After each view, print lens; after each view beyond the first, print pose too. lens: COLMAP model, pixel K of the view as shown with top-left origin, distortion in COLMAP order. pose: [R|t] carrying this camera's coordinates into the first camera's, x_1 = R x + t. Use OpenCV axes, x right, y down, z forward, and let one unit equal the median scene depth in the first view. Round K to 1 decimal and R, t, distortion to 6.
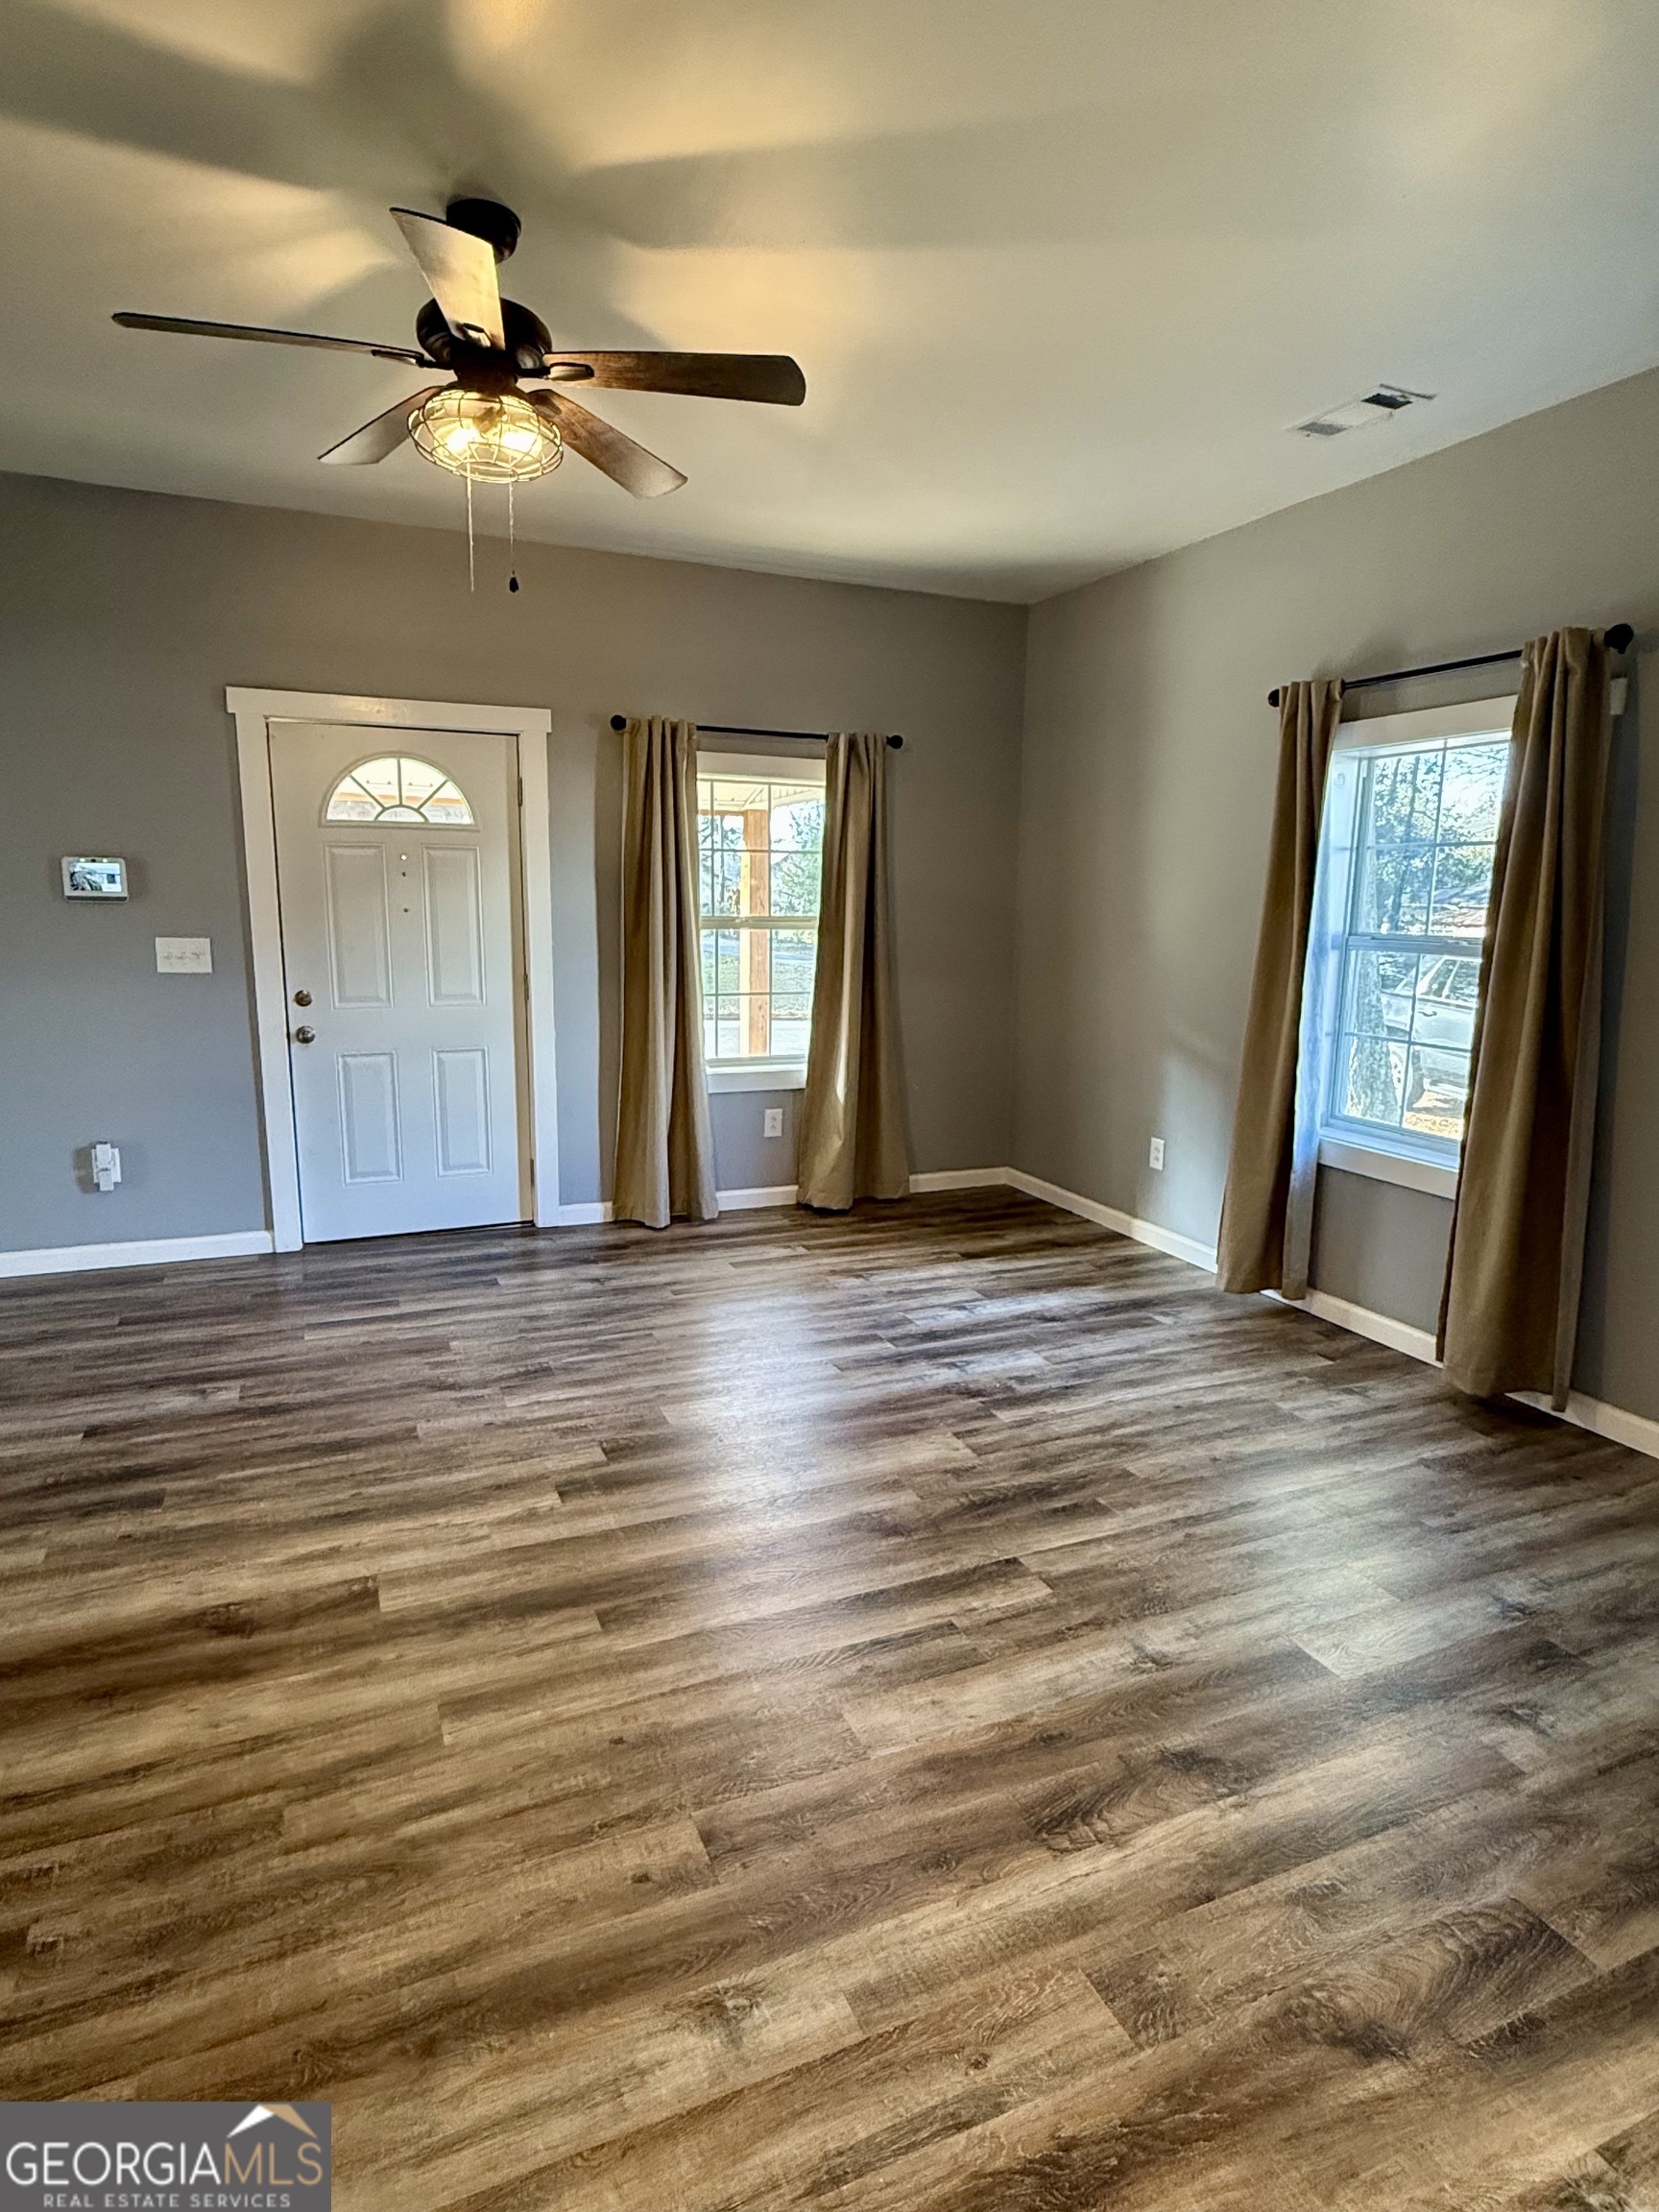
lens RADIAL K [[1196.5, 0, 829.5], [0, 1196.5, 1106.0], [0, 0, 1]] dist [0.001428, 0.000924]
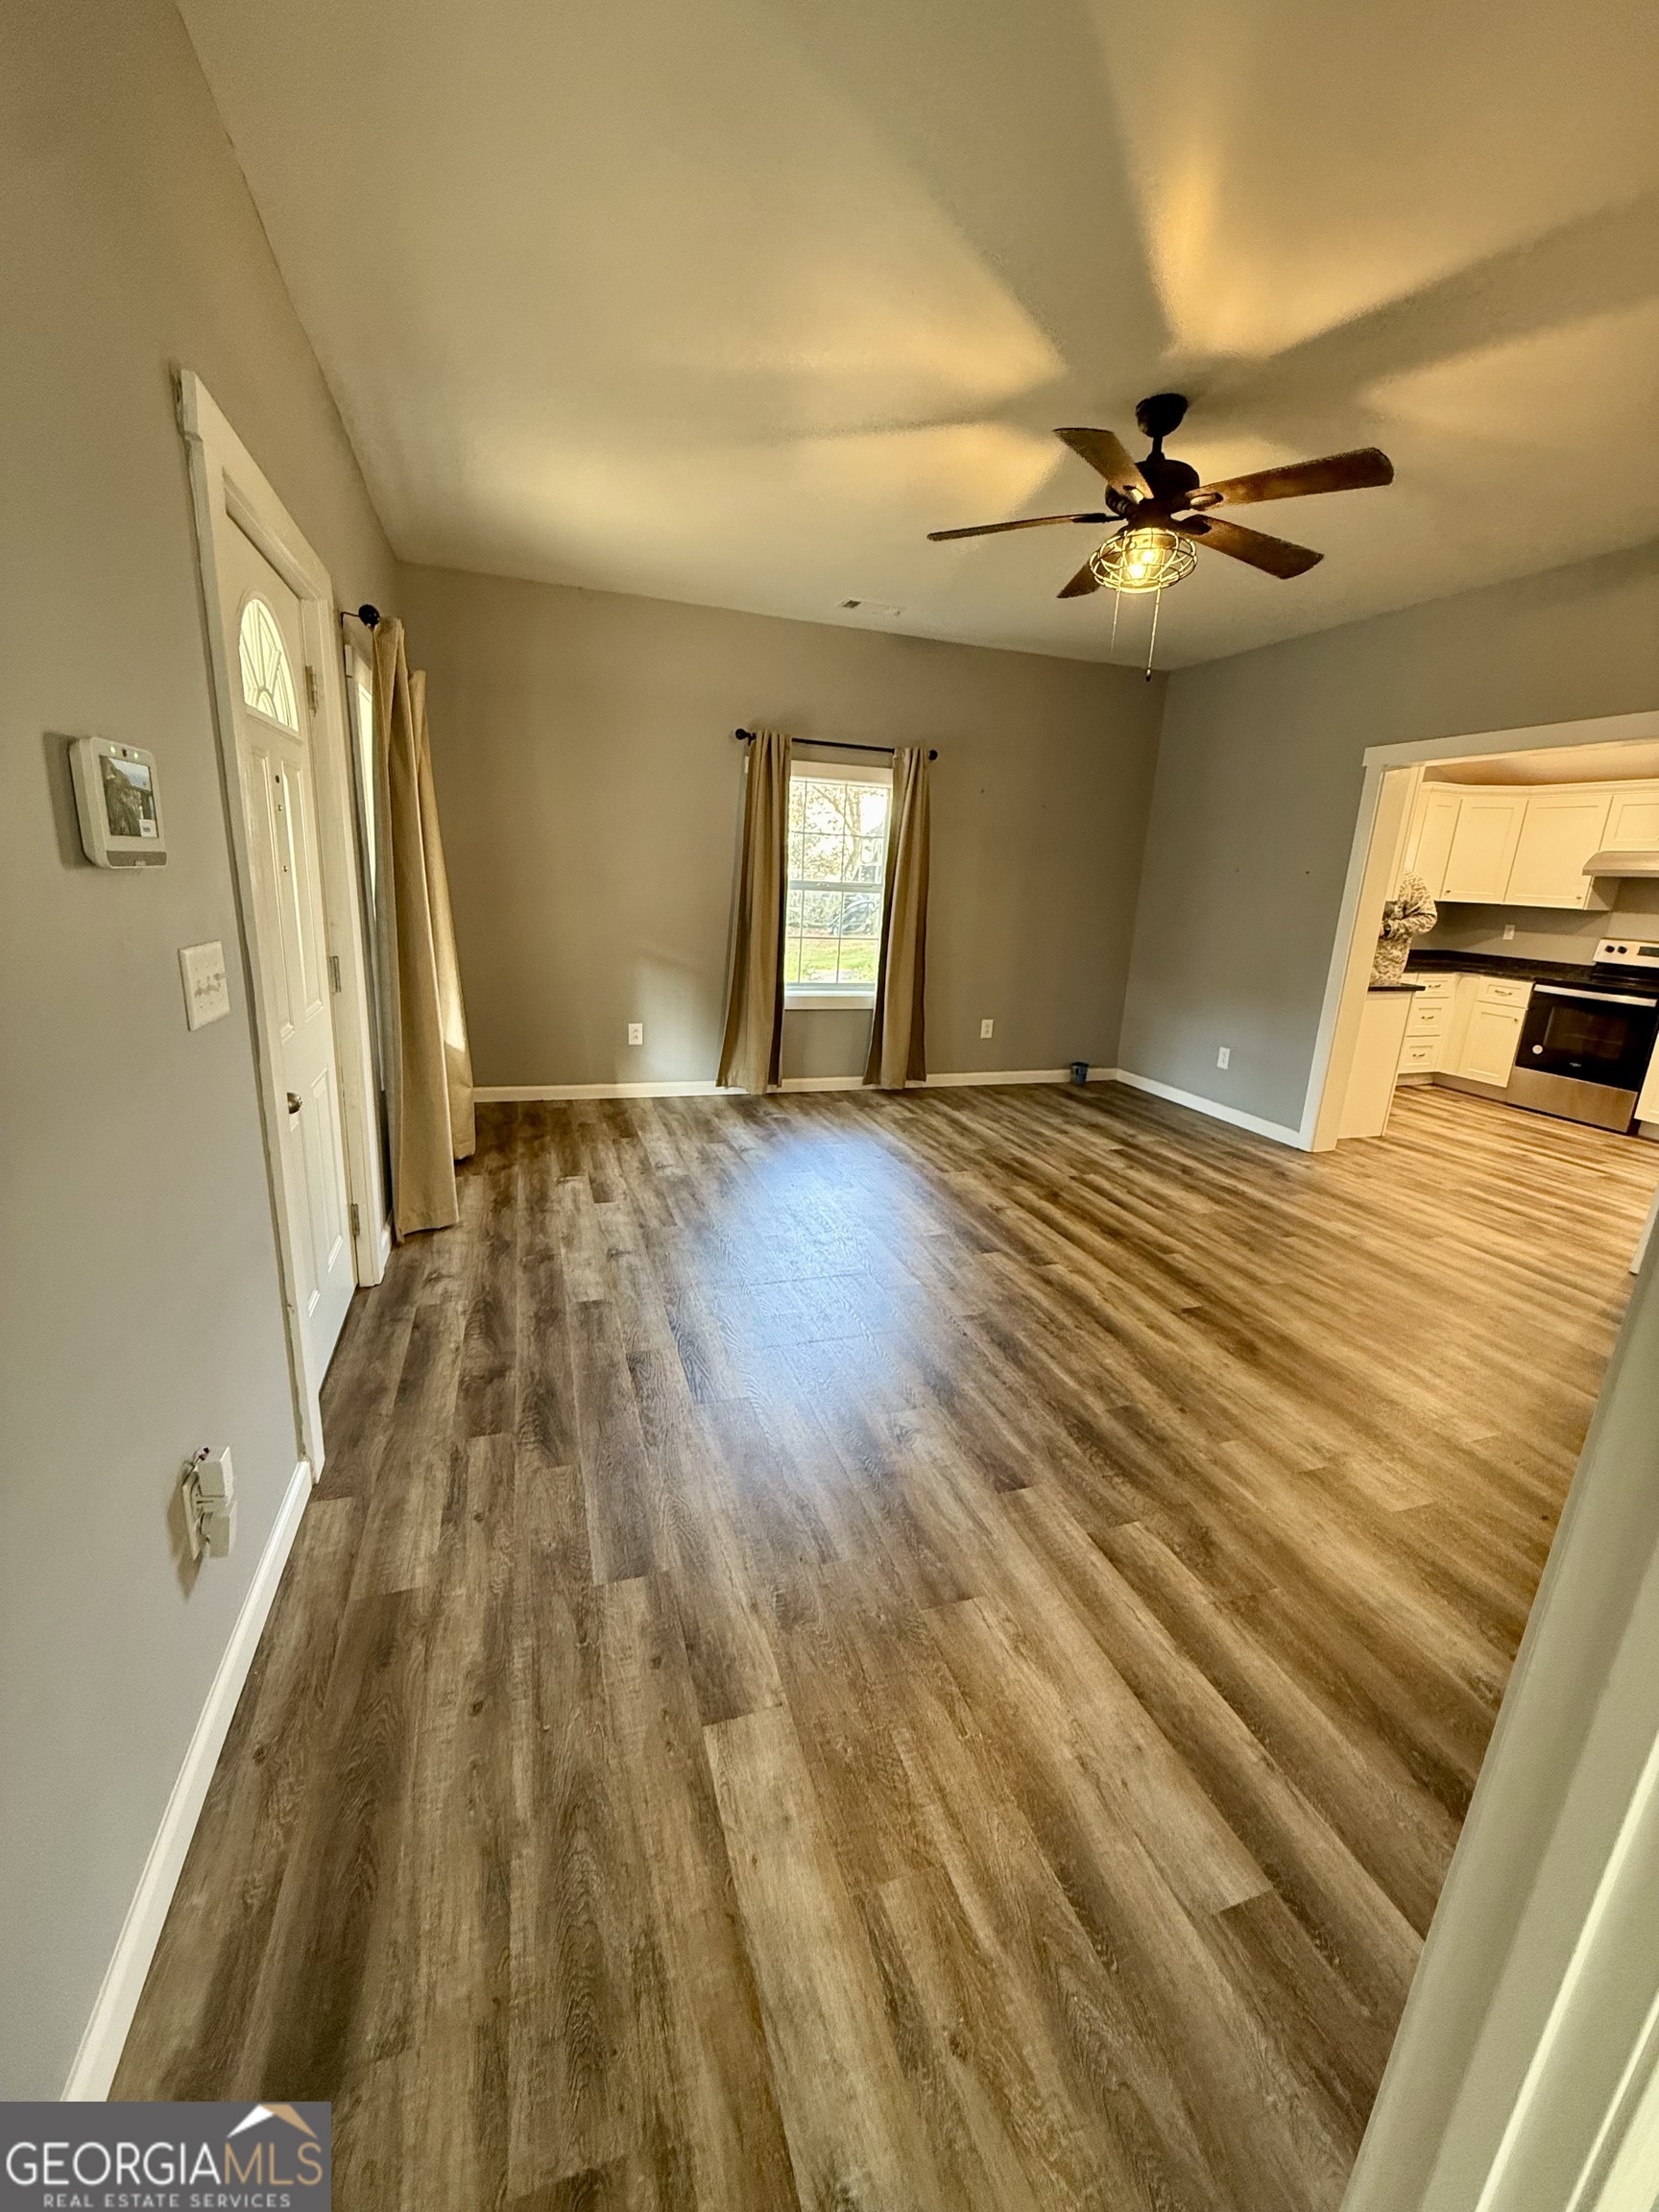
lens RADIAL K [[880.3, 0, 833.9], [0, 880.3, 1102.7], [0, 0, 1]] dist [0.001866, -0.000057]
pose [[0.081491, -0.265618, 0.960628, -1.233022], [0.126097, 0.958836, 0.254426, -0.198641], [-0.988665, 0.100399, 0.111630, 1.067614]]
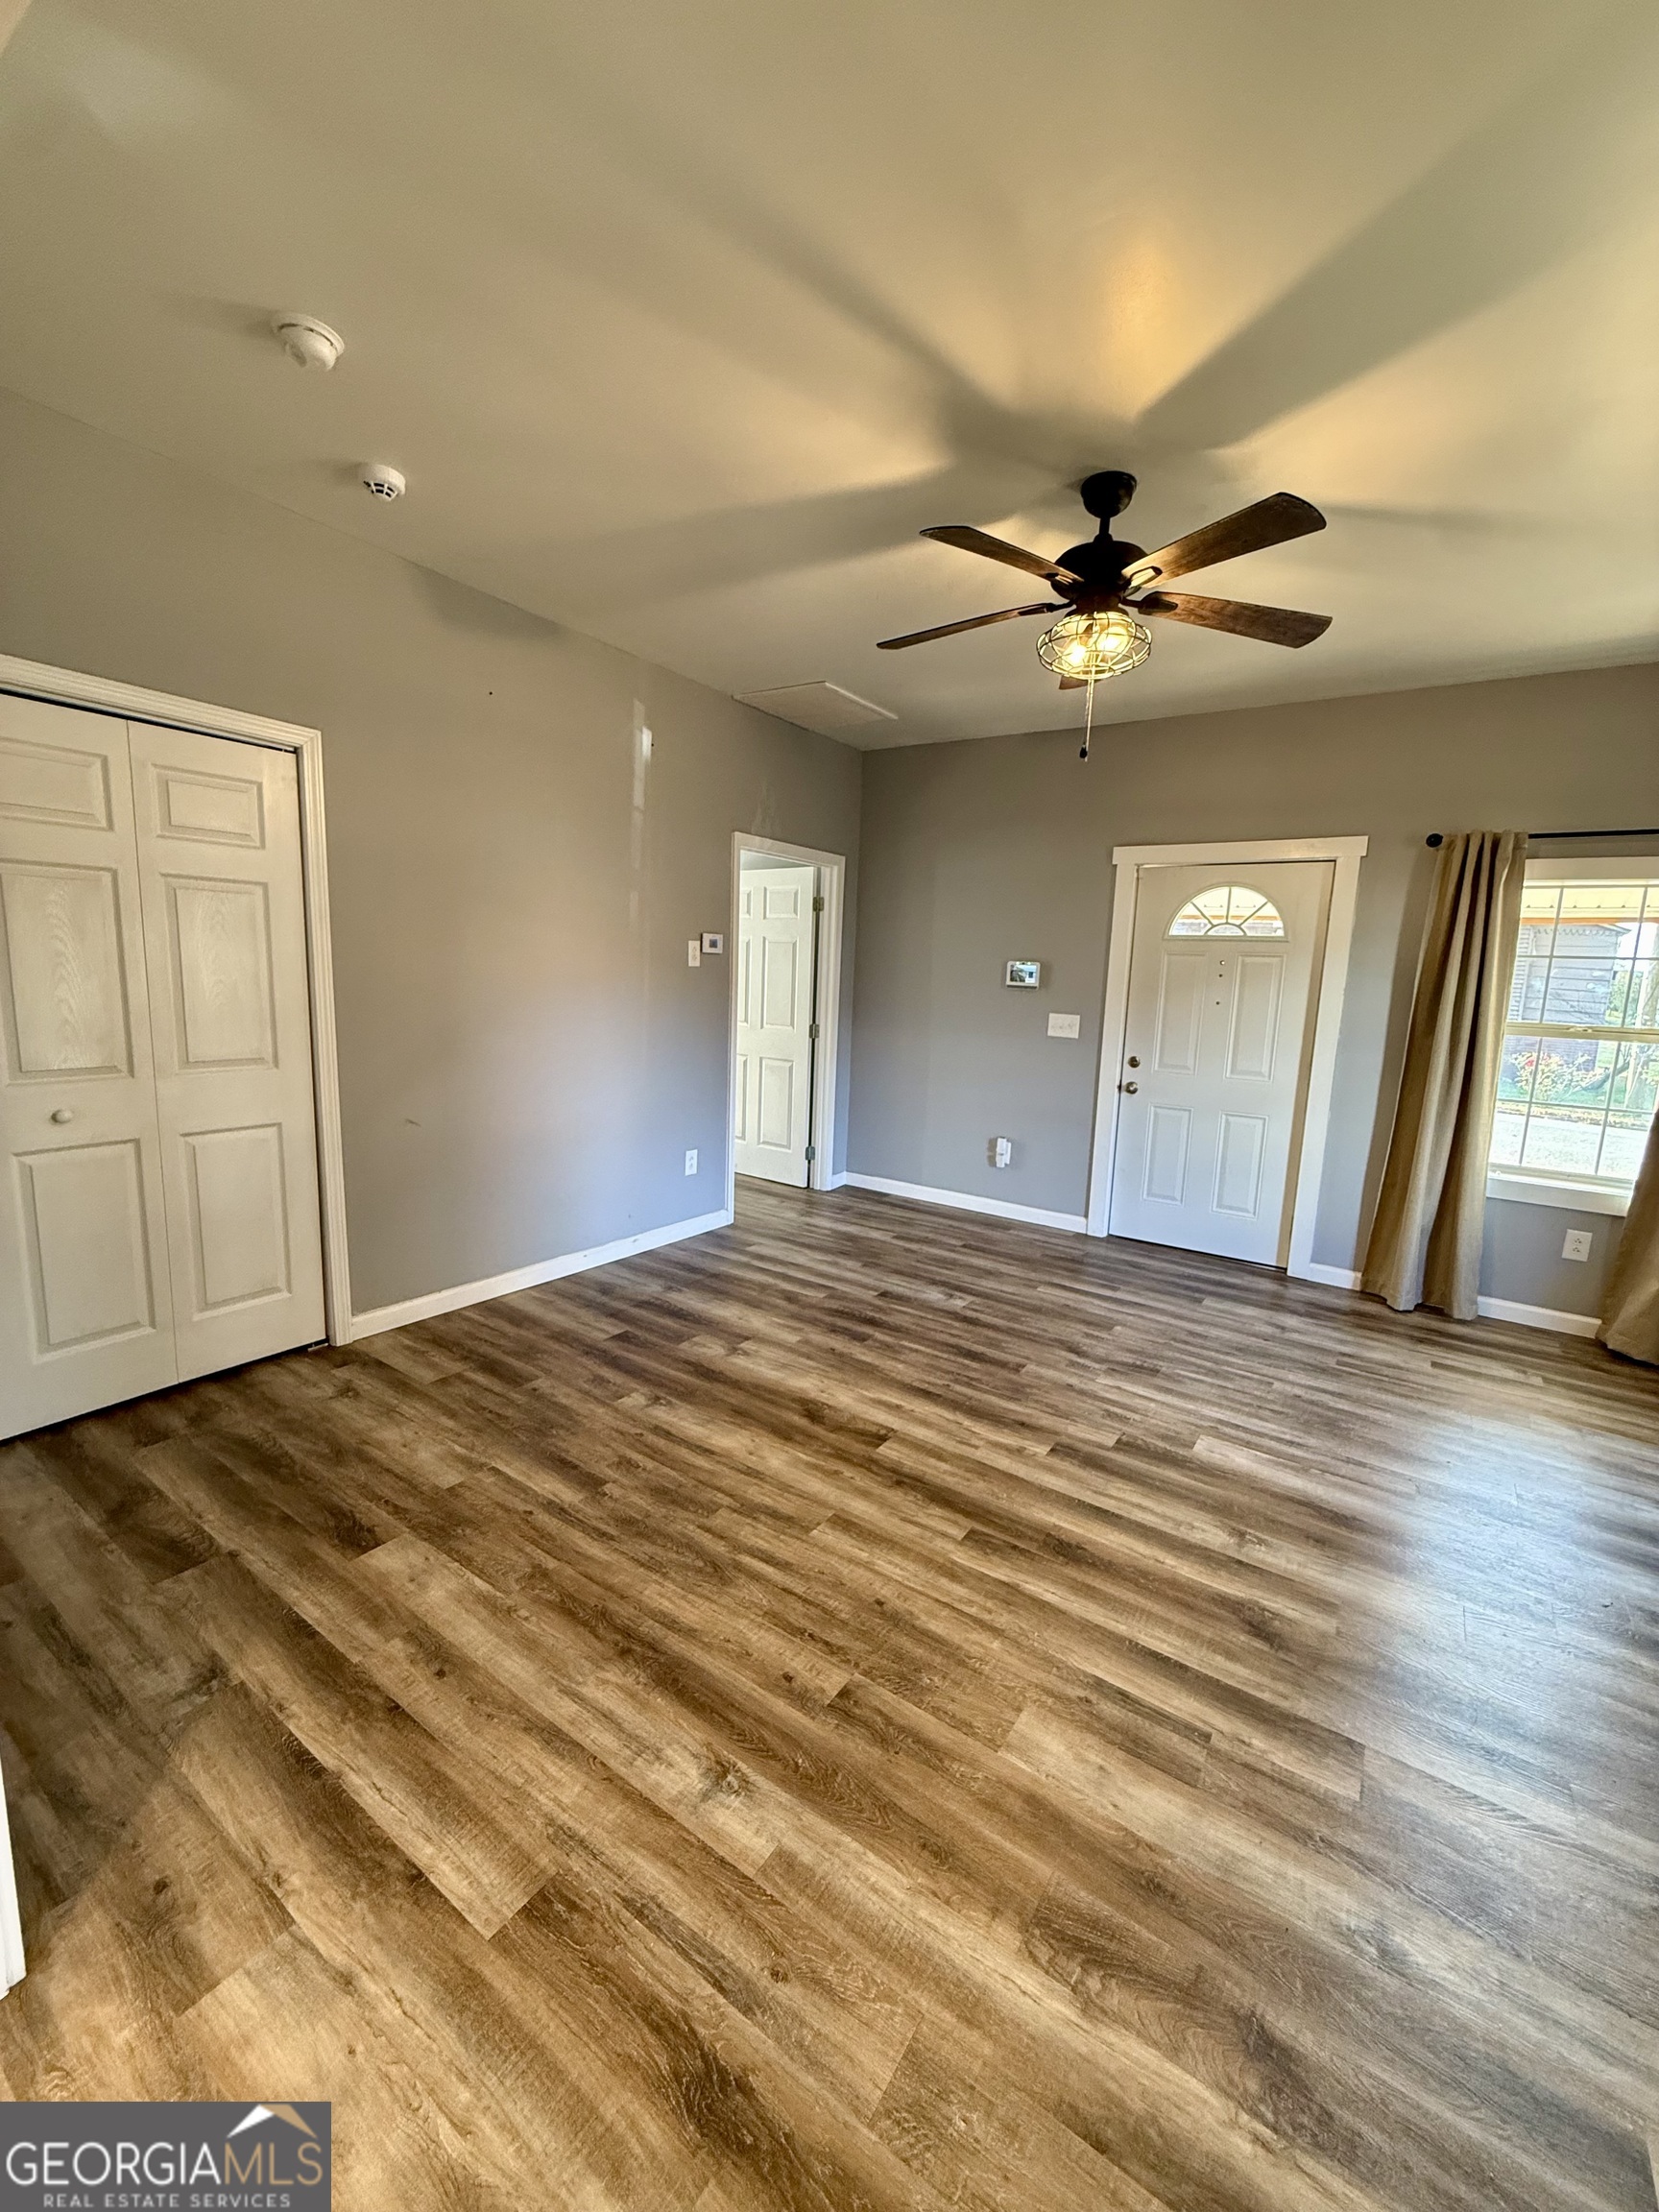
lens RADIAL K [[880.3, 0, 833.9], [0, 880.3, 1102.7], [0, 0, 1]] dist [0.001866, -0.000057]
pose [[0.534094, 0.134920, -0.834590, 0.366657], [-0.179862, 0.982718, 0.043764, -0.038160], [0.826071, 0.126737, 0.549131, 0.228972]]
